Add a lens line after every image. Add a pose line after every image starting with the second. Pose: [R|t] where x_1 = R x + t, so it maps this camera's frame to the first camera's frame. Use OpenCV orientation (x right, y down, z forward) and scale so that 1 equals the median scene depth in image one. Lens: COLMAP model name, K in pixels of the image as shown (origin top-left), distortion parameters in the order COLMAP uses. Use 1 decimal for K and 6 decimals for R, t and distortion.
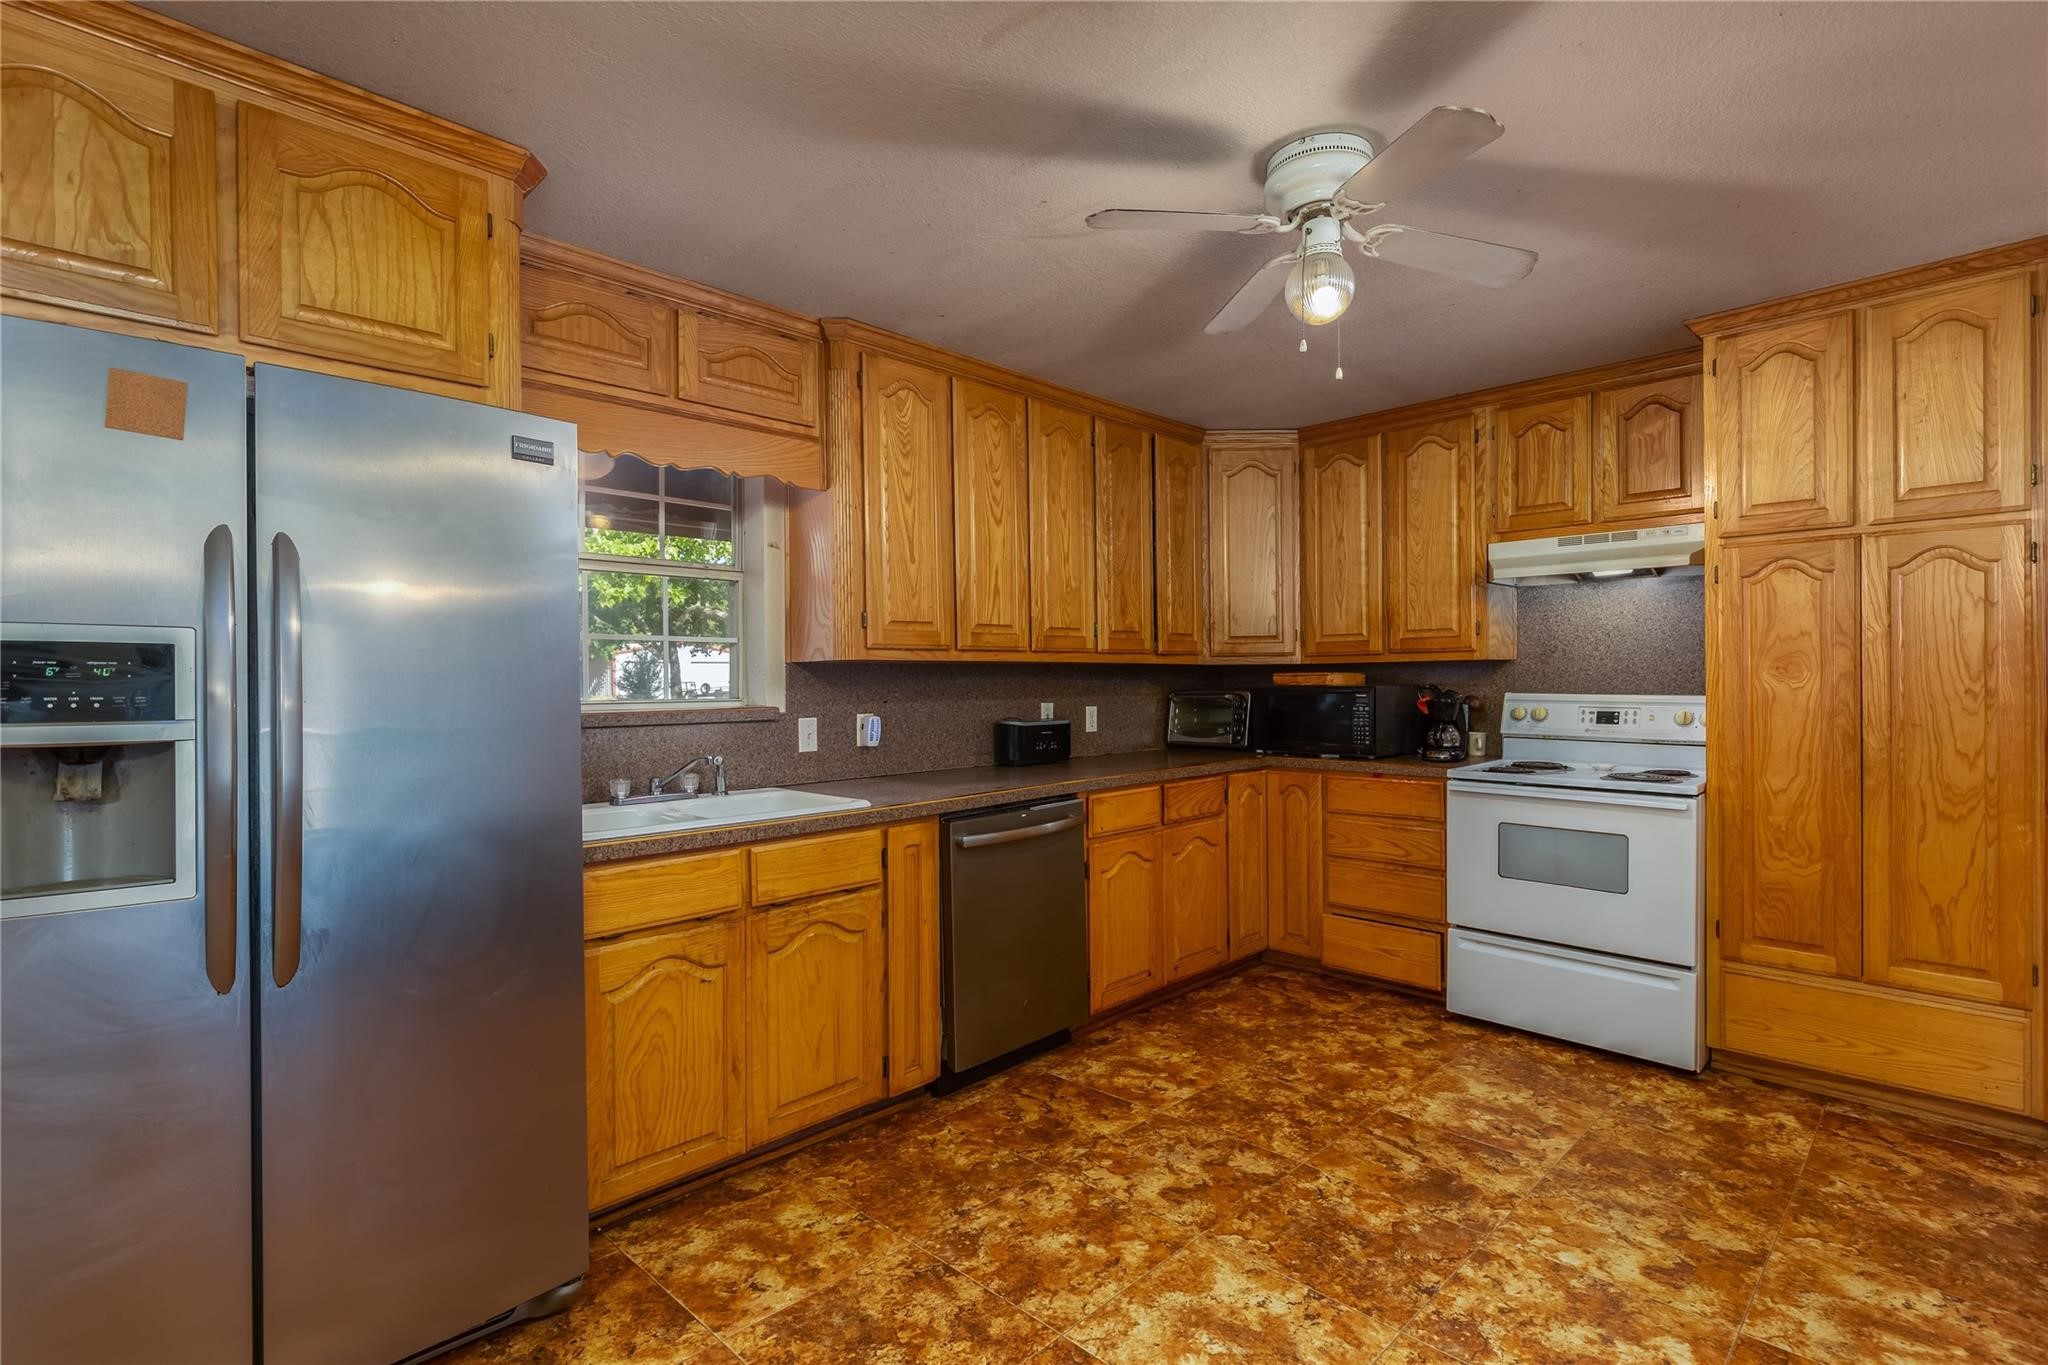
lens RADIAL K [[964.0, 0, 1029.1], [0, 964.0, 680.7], [0, 0, 1]] dist [-0.001519, -0.000034]
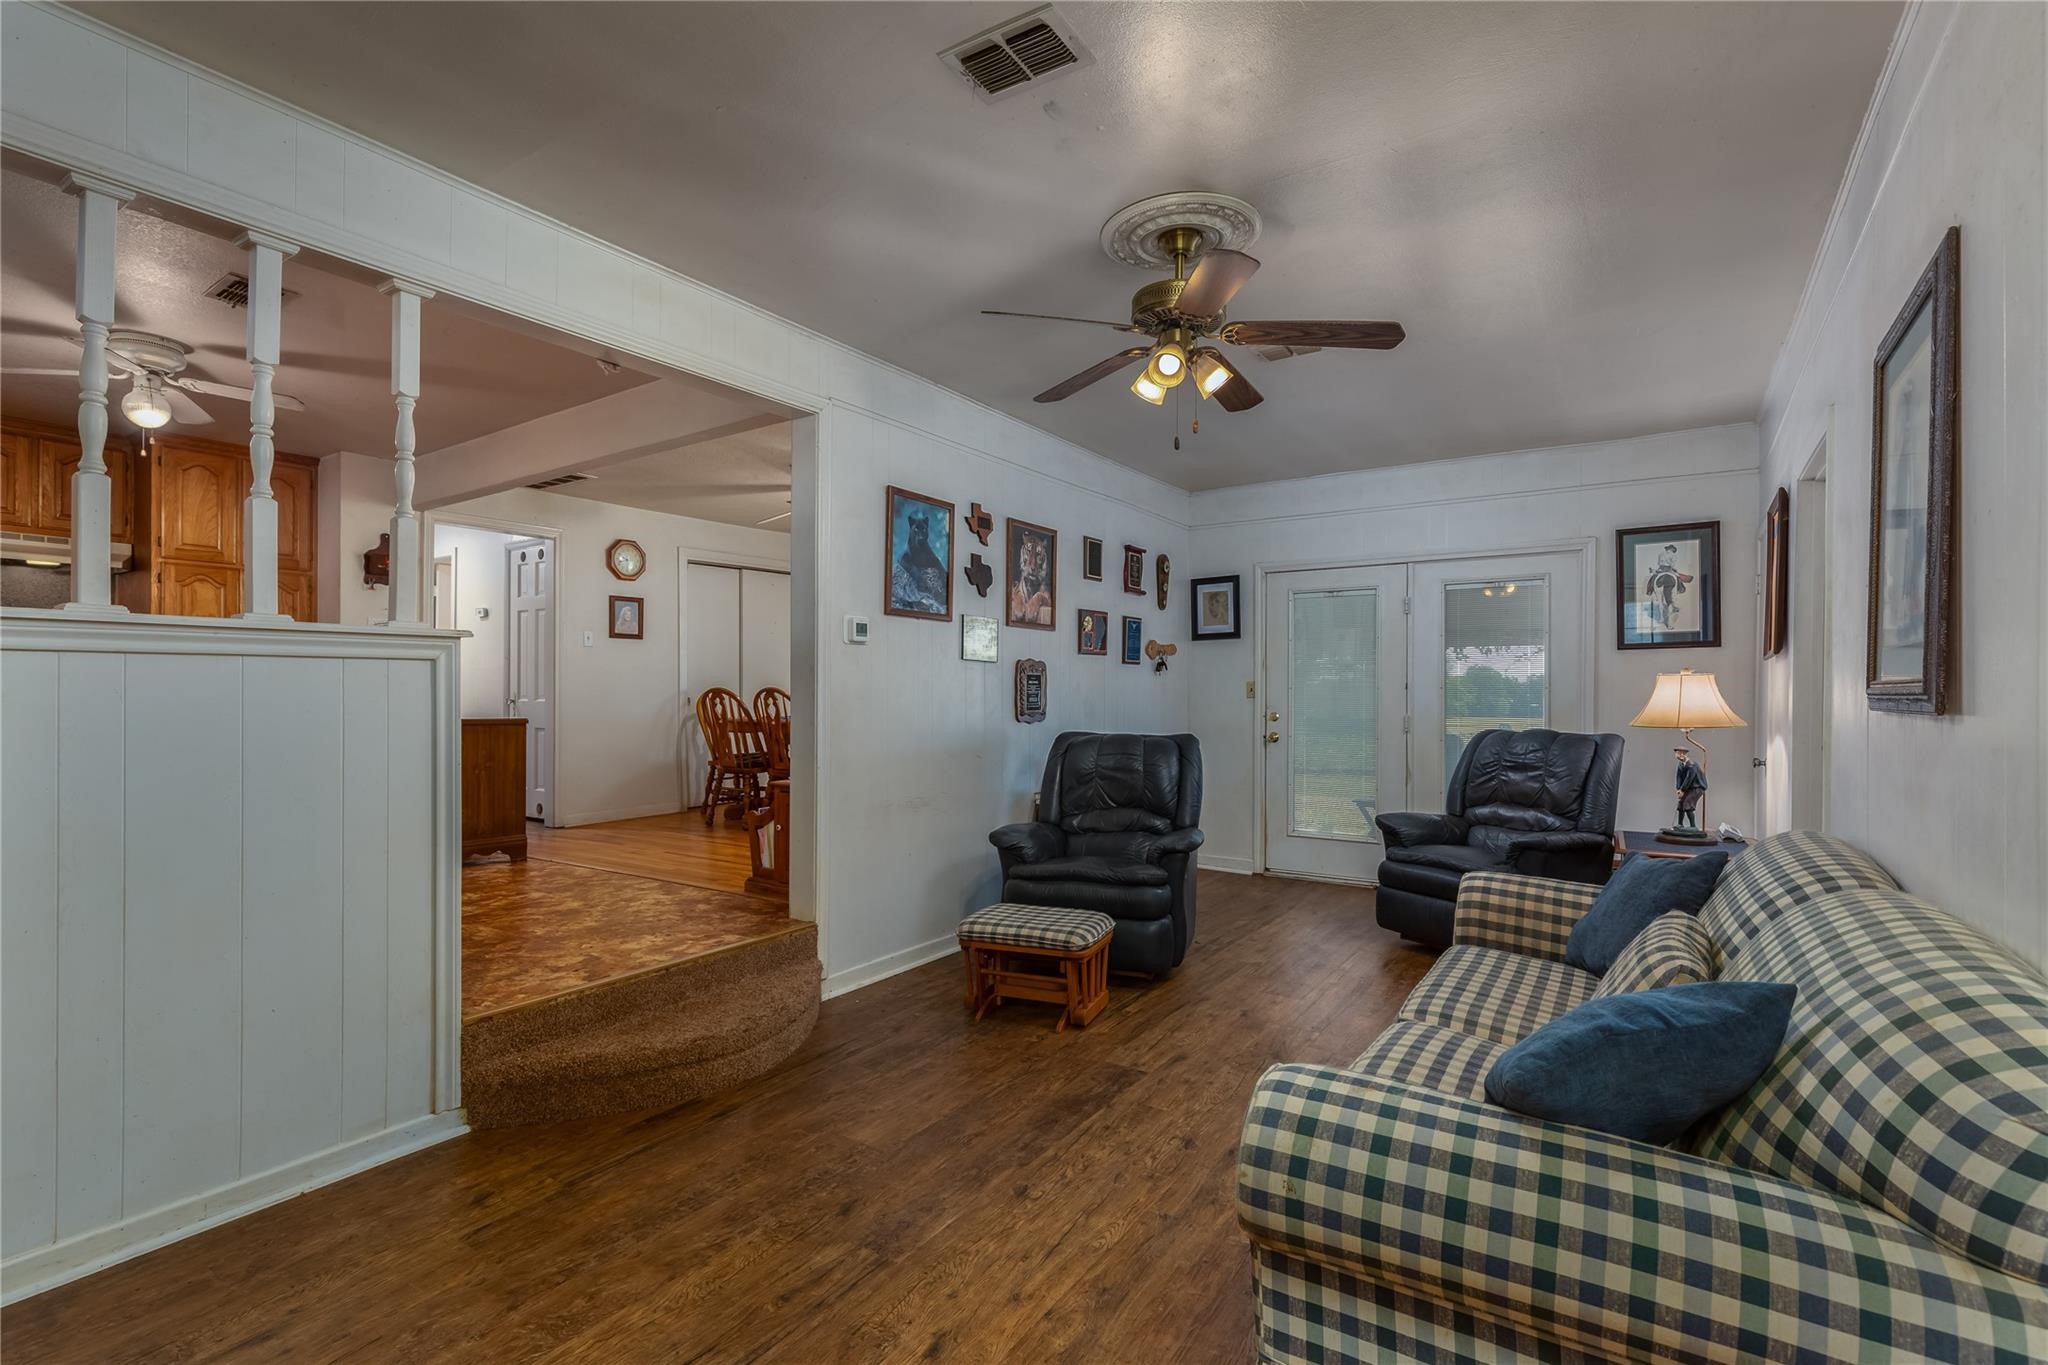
lens RADIAL K [[930.5, 0, 1031.3], [0, 930.5, 691.8], [0, 0, 1]] dist [0.007278, 0.000512]
pose [[-0.188698, 0.009474, 0.981989, -1.352871], [-0.000163, 0.999953, -0.009679, 0.122114], [-0.982035, -0.001987, -0.188688, -0.263853]]
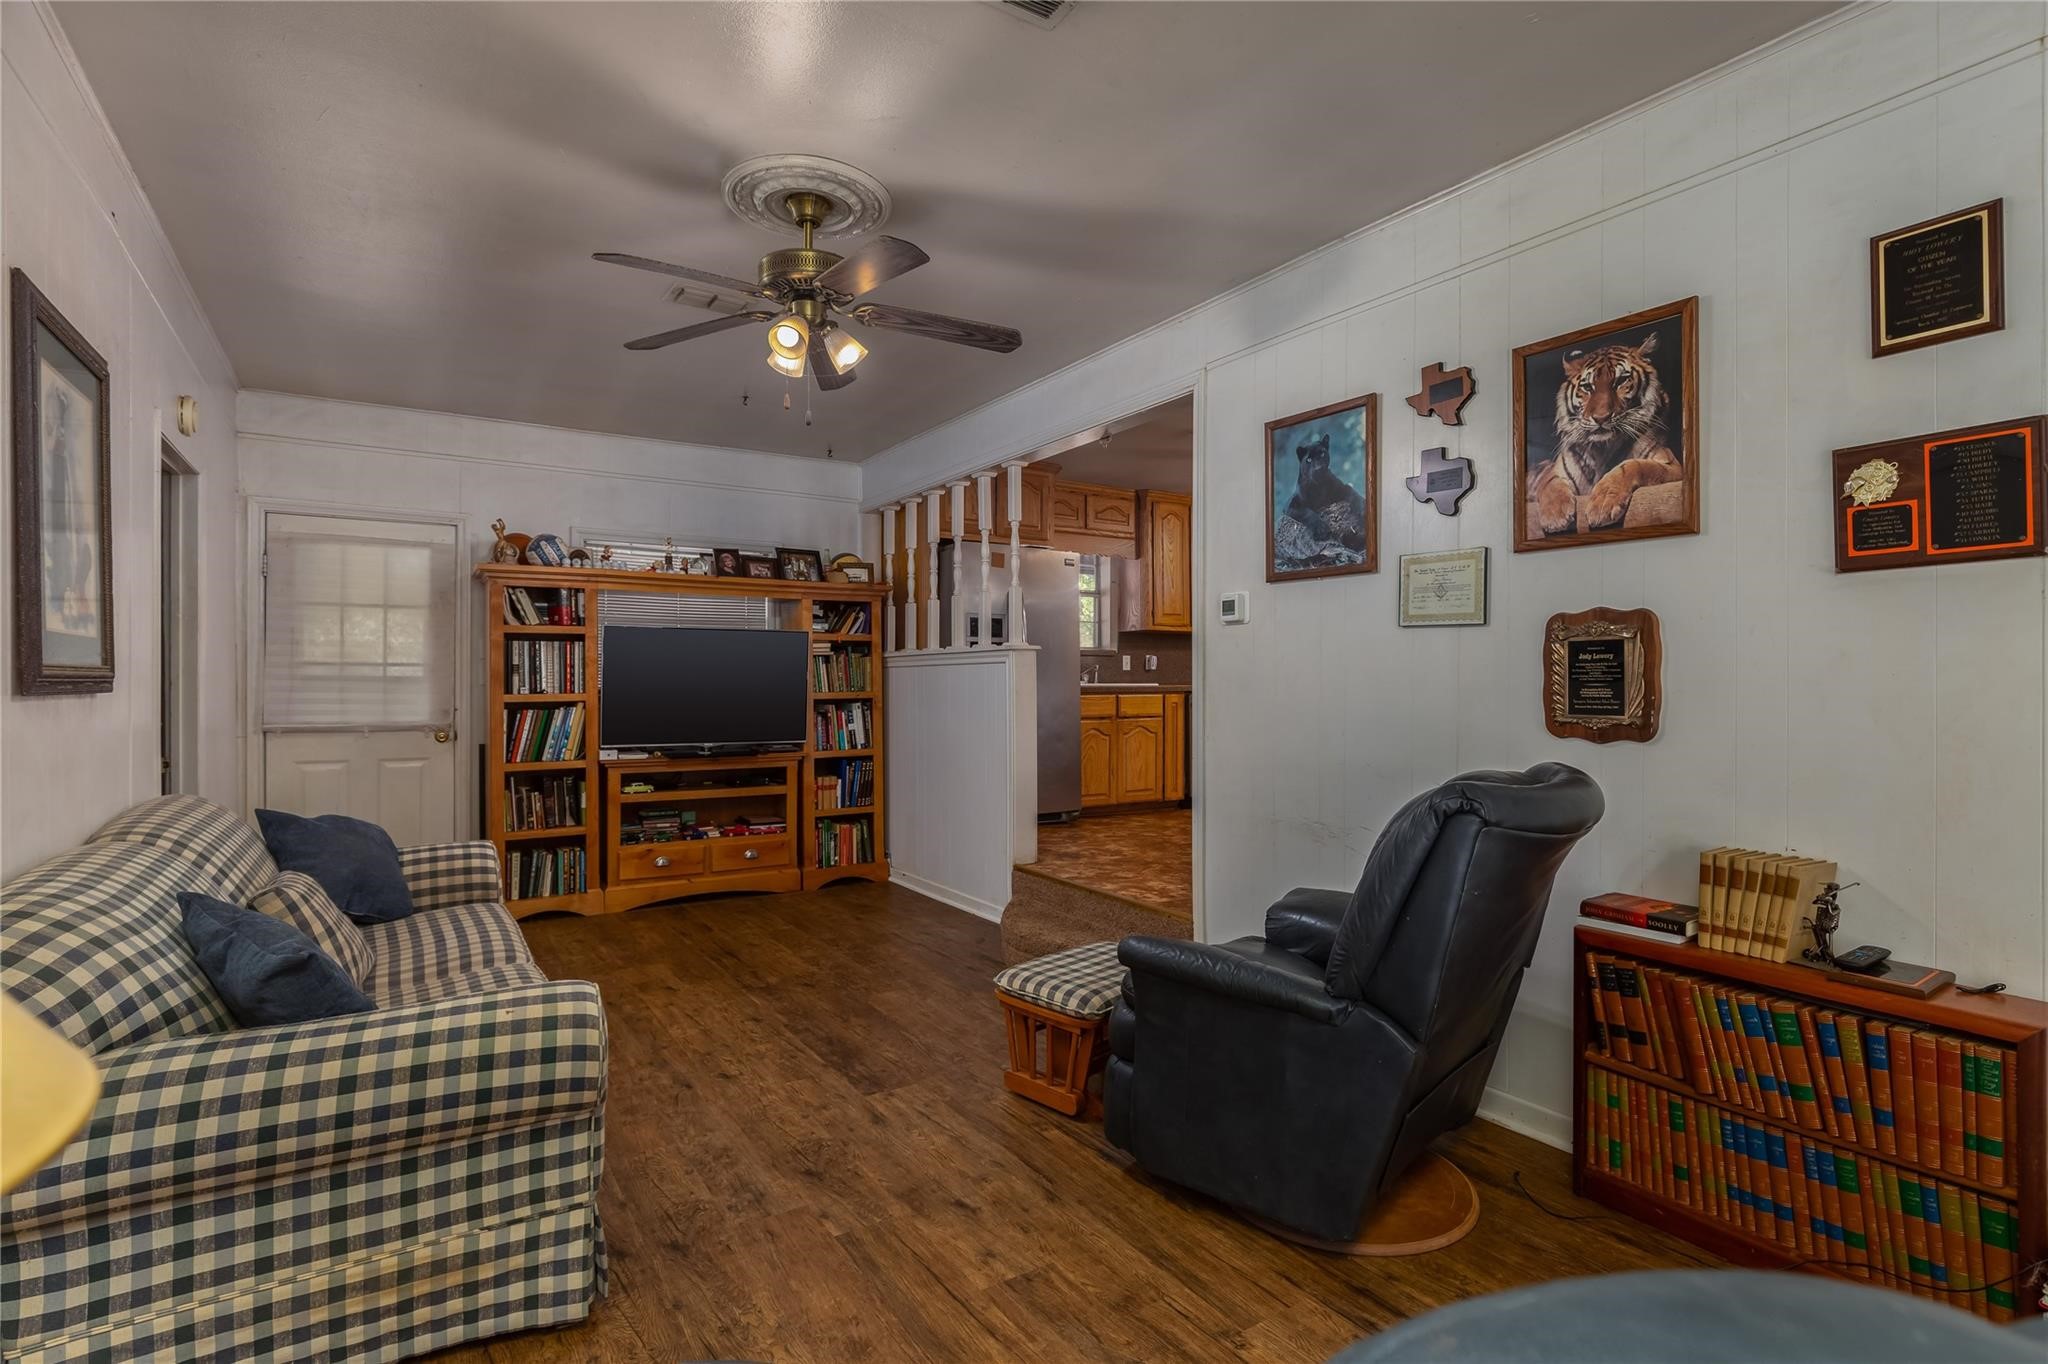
lens RADIAL K [[994.2, 0, 1028.3], [0, 994.2, 679.0], [0, 0, 1]] dist [-0.001596, -0.000272]
pose [[0.975916, 0.008247, -0.217993, 0.069411], [-0.008411, 0.999965, 0.000176, 0.110785], [0.217987, 0.001662, 0.975950, -1.580511]]
